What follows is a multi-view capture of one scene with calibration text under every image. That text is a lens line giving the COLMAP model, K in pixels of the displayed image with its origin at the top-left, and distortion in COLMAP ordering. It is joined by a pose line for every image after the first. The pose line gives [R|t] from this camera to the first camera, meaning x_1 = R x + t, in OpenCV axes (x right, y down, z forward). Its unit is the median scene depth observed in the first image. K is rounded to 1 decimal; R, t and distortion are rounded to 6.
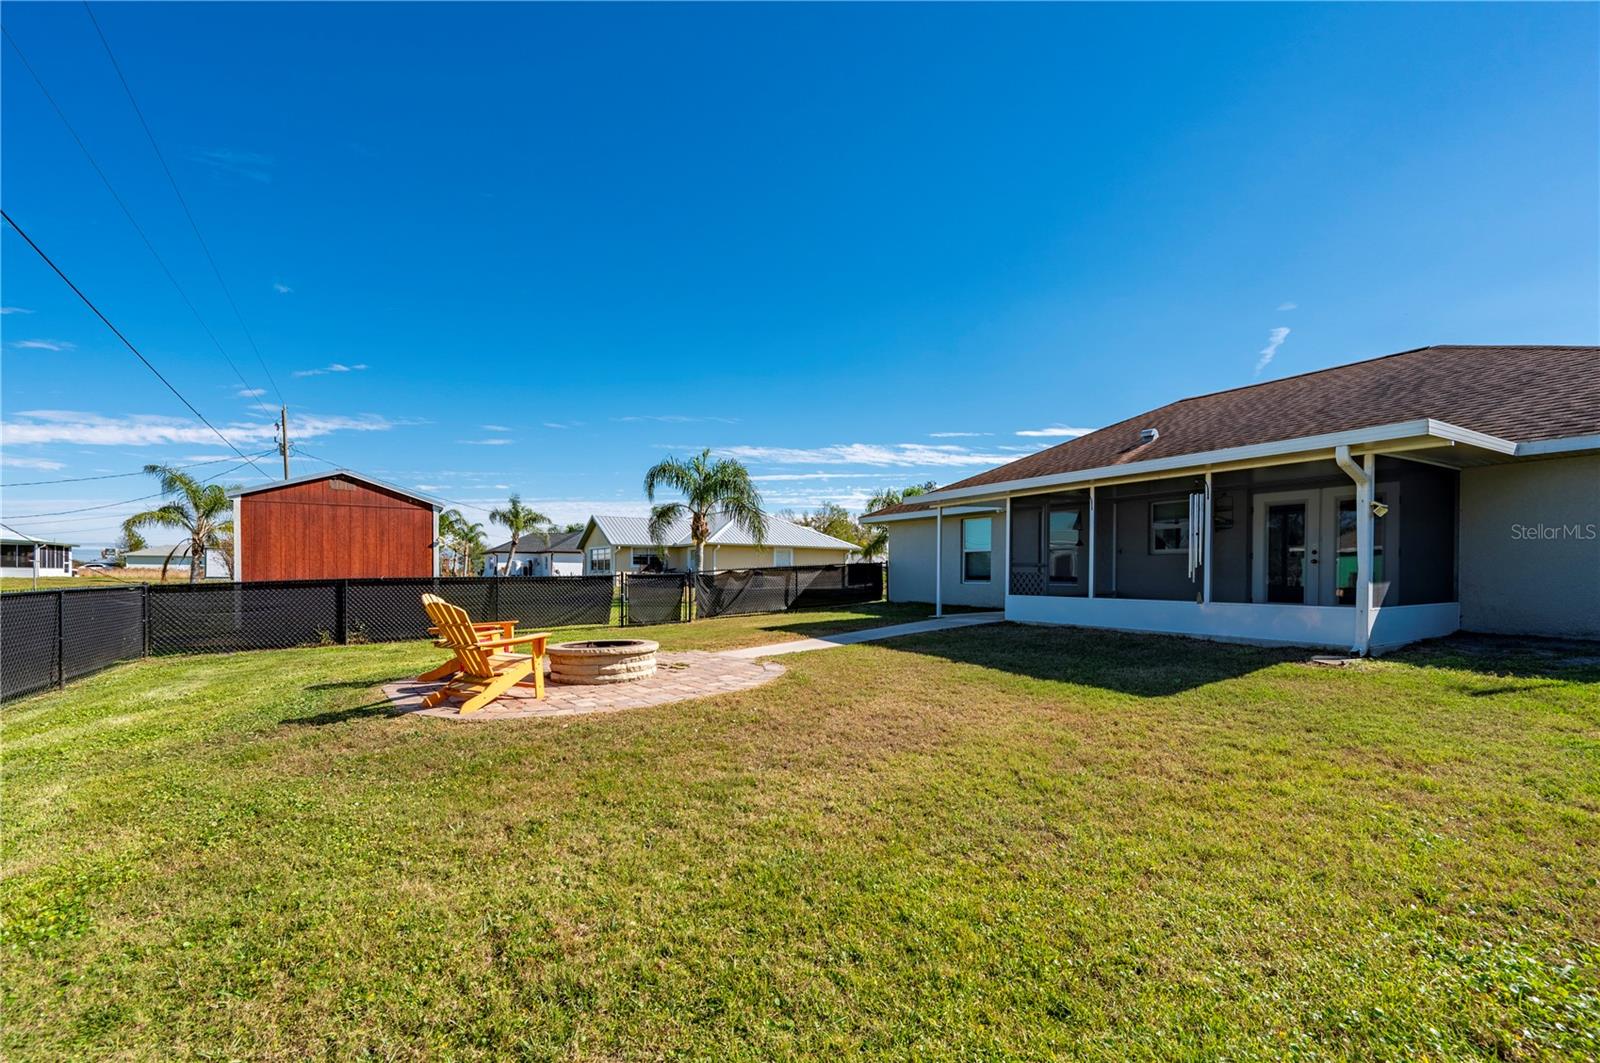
lens RADIAL K [[654.1, 0, 797.2], [0, 654.1, 572.9], [0, 0, 1]] dist [0.000526, -0.000035]
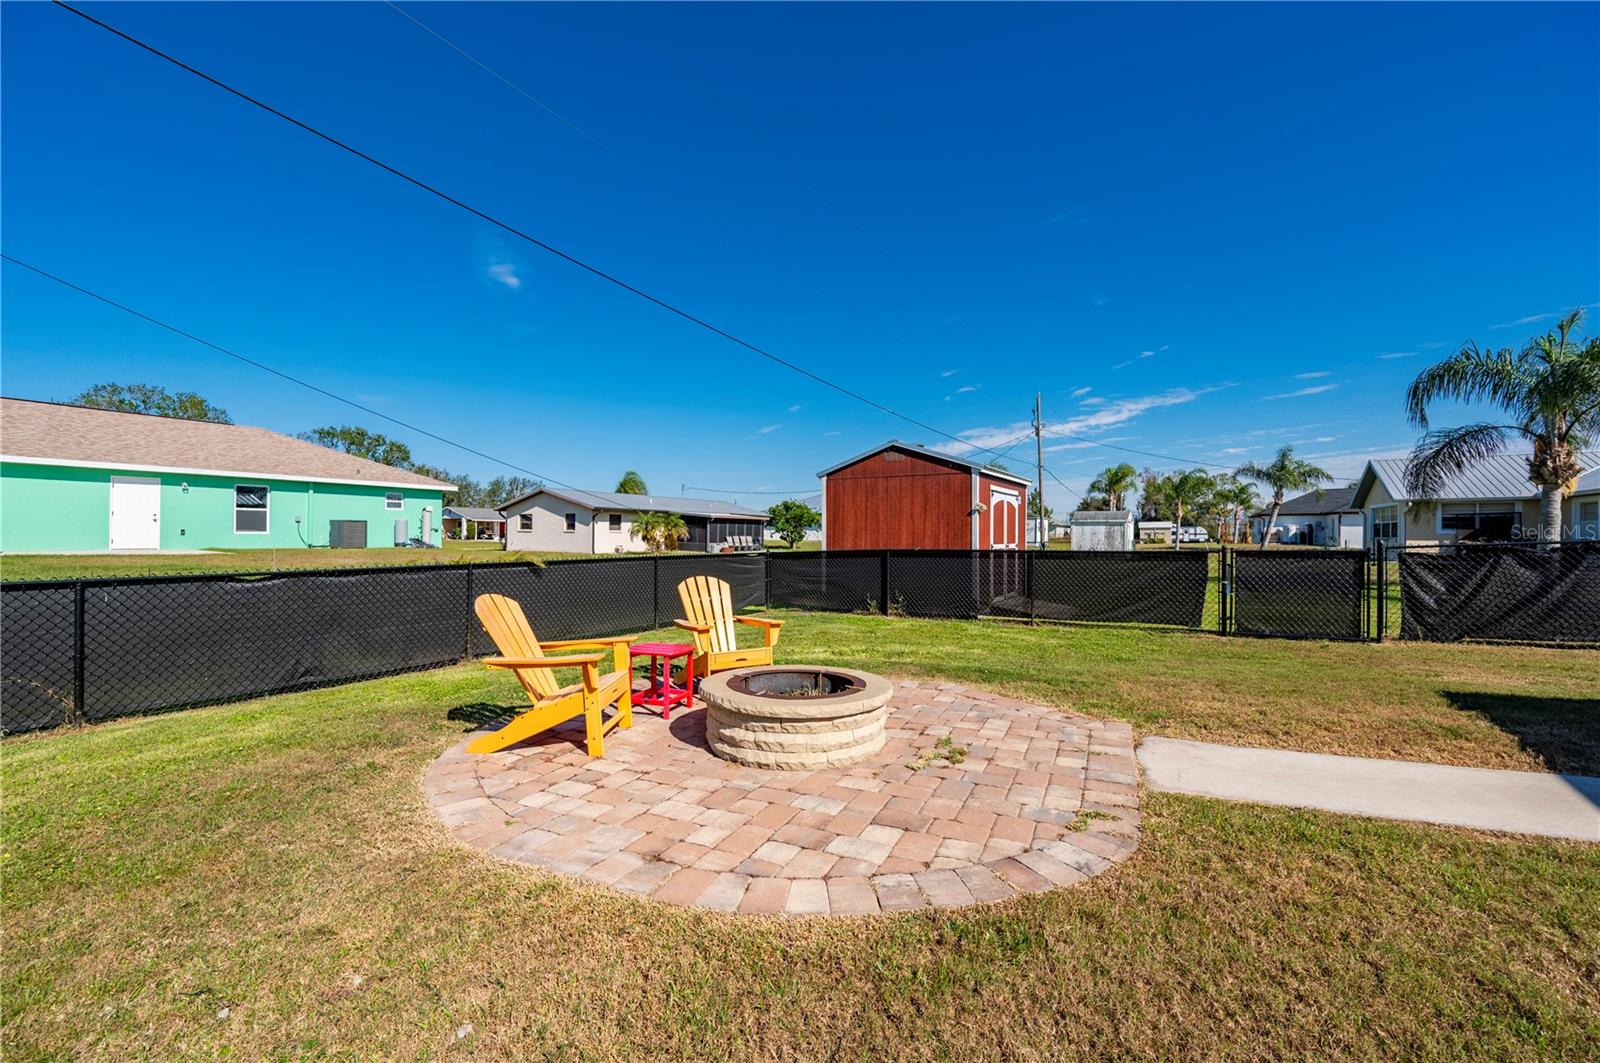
lens RADIAL K [[630.6, 0, 798.4], [0, 630.6, 534.0], [0, 0, 1]] dist [-0.000715, -0.000335]
pose [[0.432099, -0.001171, -0.901825, 0.110958], [-0.004375, 0.999985, -0.003394, -0.010148], [0.901815, 0.005412, 0.432088, 0.424483]]
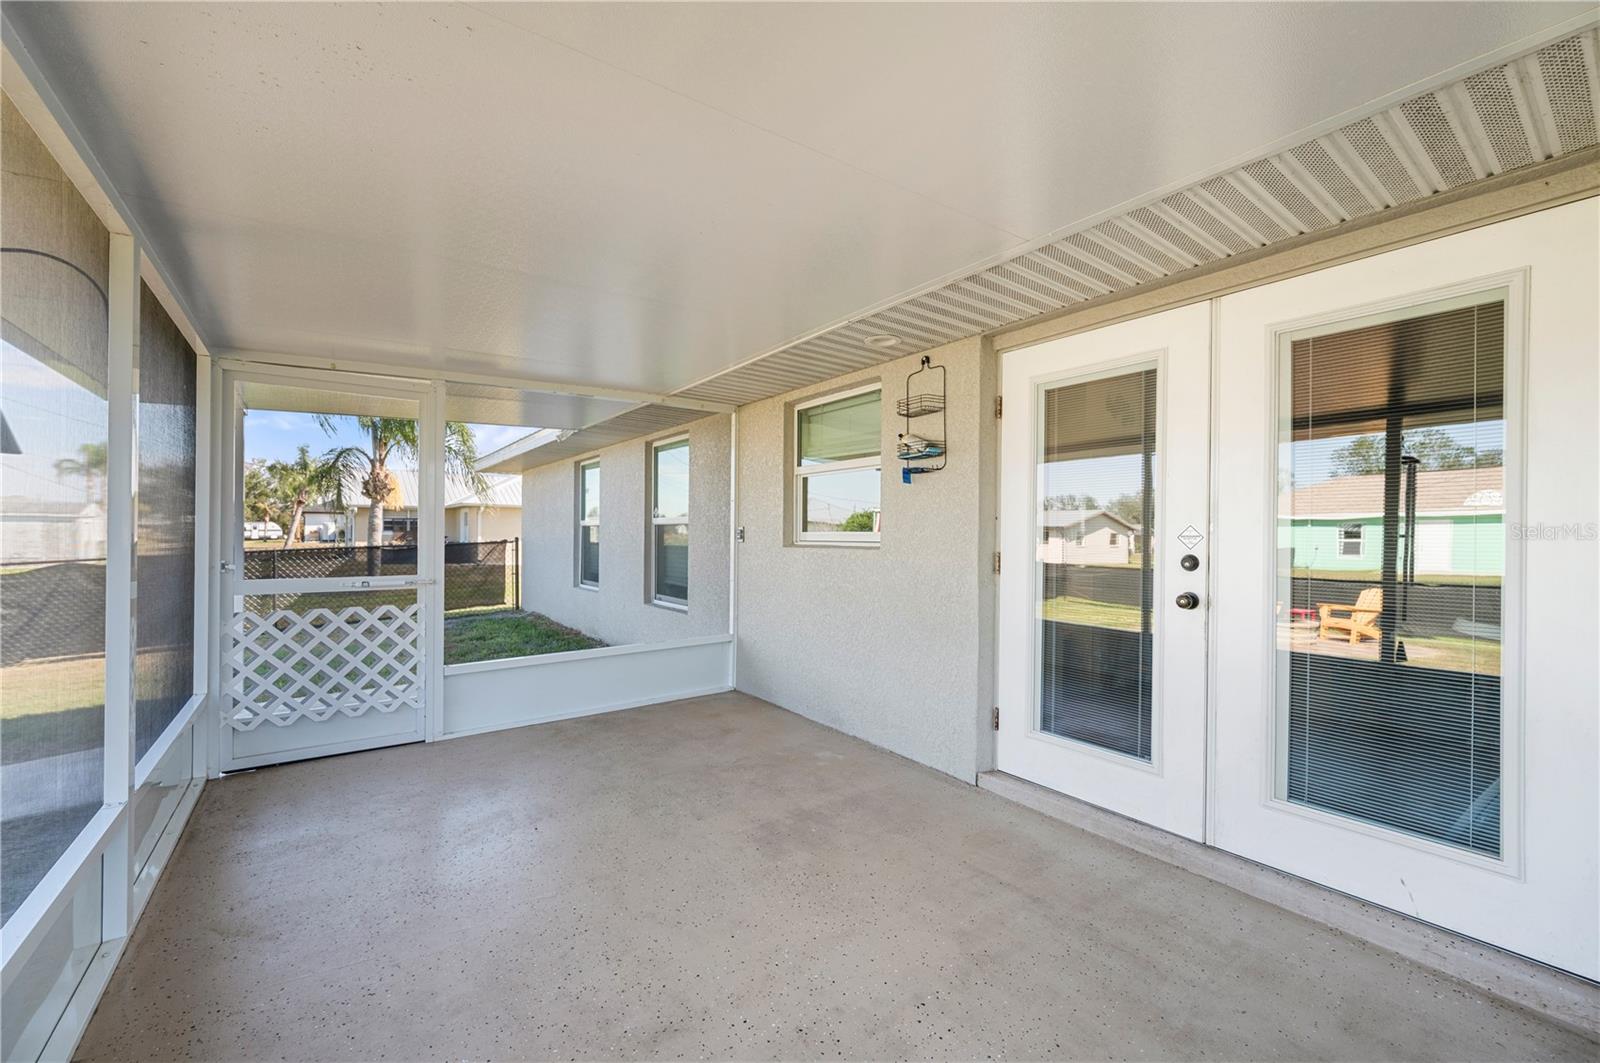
lens RADIAL K [[636.8, 0, 800.0], [0, 636.8, 531.5], [0, 0, 1]] dist [-0.002512, -0.000466]
pose [[0.996358, 0.003810, 0.085188, 0.491789], [-0.003486, 0.999986, -0.003948, -0.032973], [-0.085202, 0.003636, 0.996357, 0.609834]]
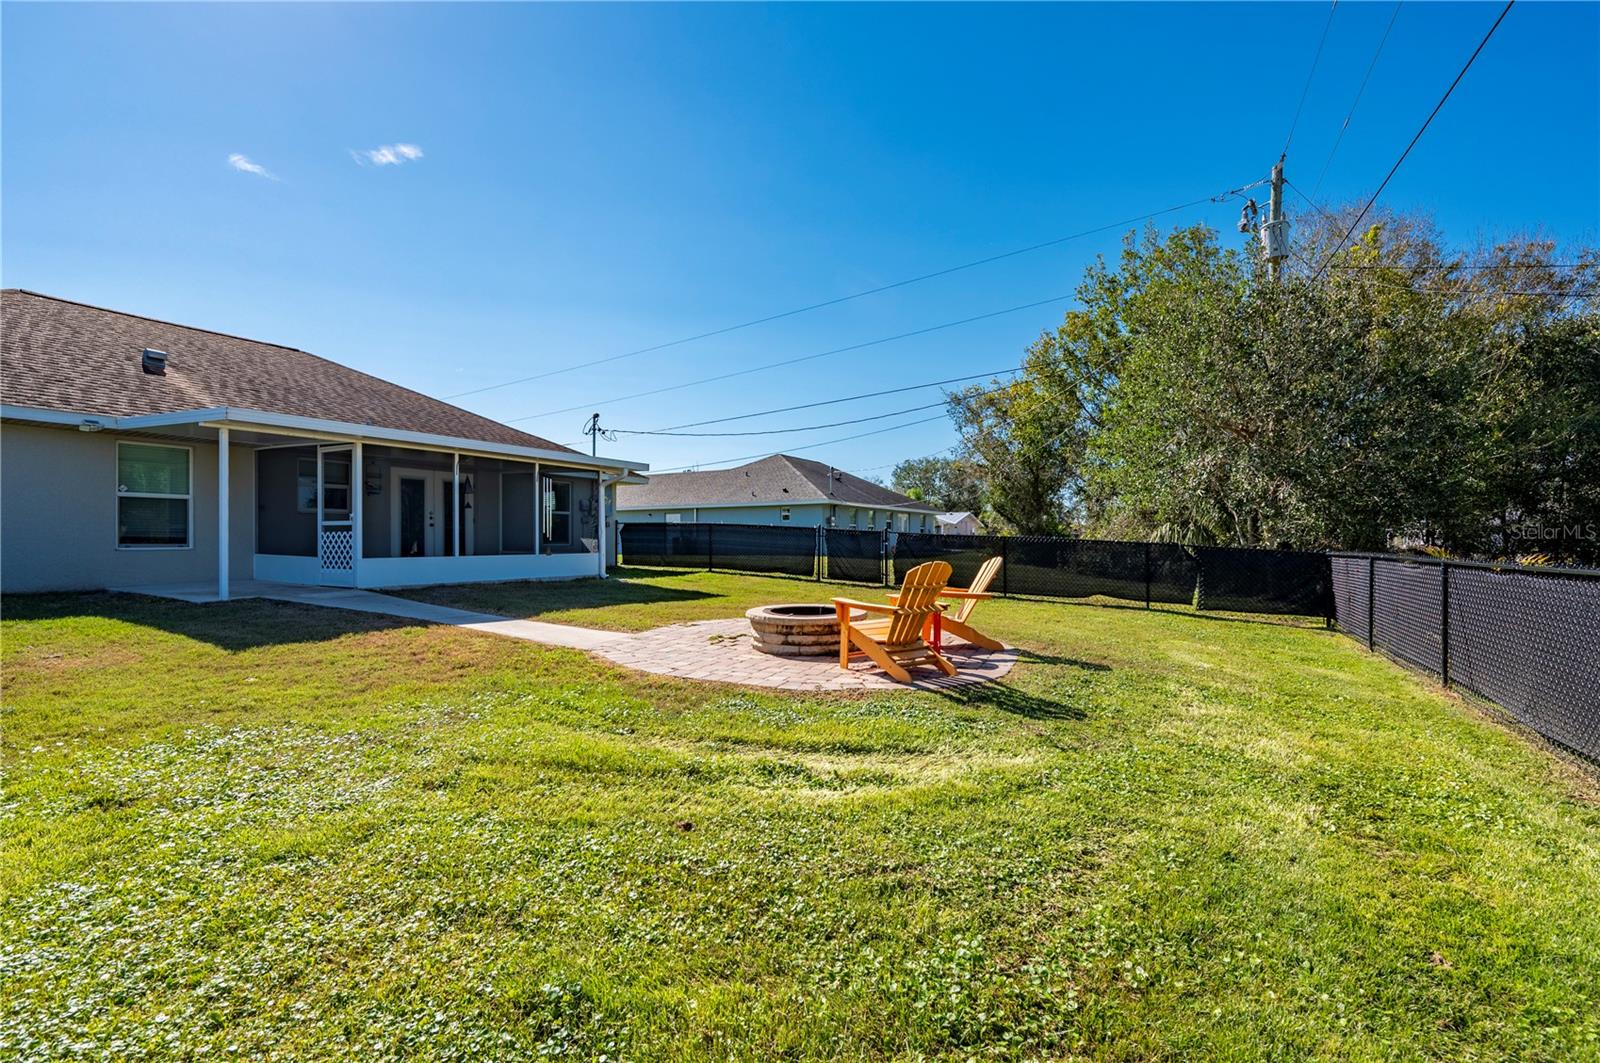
lens RADIAL K [[709.7, 0, 777.0], [0, 709.7, 537.3], [0, 0, 1]] dist [0.000526, -0.000077]
pose [[-0.471125, -0.002568, 0.882063, -0.653931], [-0.003532, 0.999993, 0.001025, 0.003447], [-0.882059, -0.002632, -0.471131, 0.842095]]
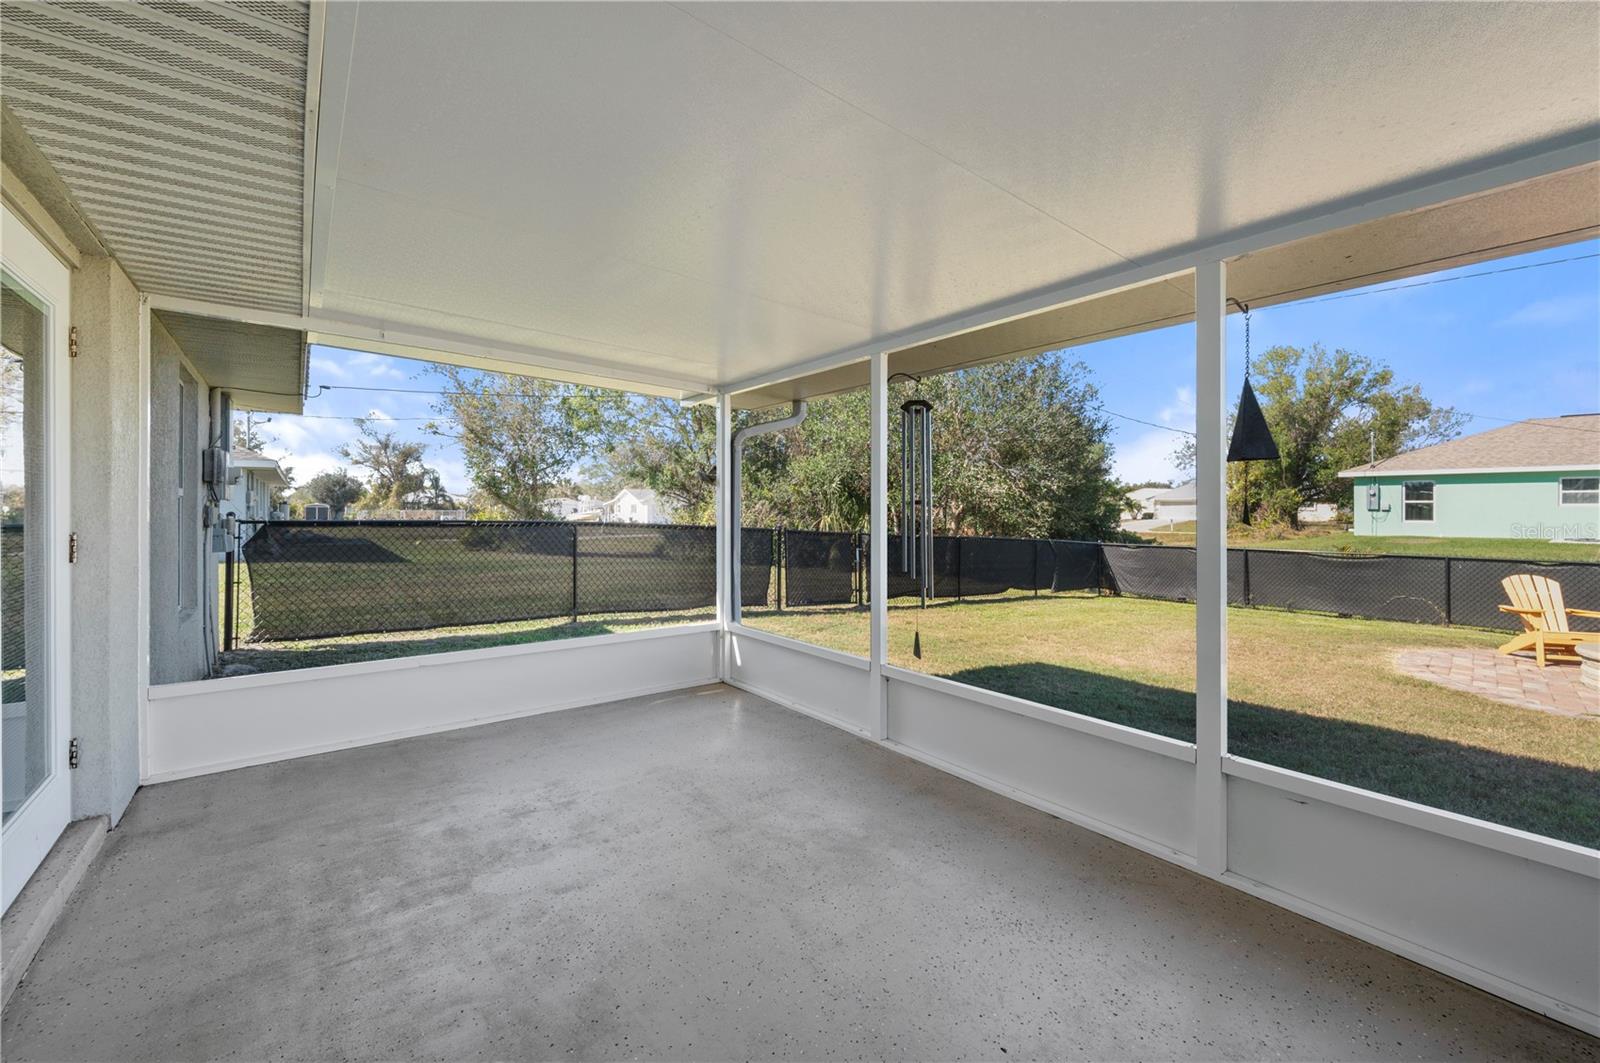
lens RADIAL K [[658.9, 0, 809.1], [0, 658.9, 514.5], [0, 0, 1]] dist [-0.003613, -0.000626]
pose [[-0.994190, -0.006206, -0.107465, 0.467586], [-0.006922, 0.999956, 0.006295, -0.034629], [0.107421, 0.007003, -0.994189, 0.943839]]
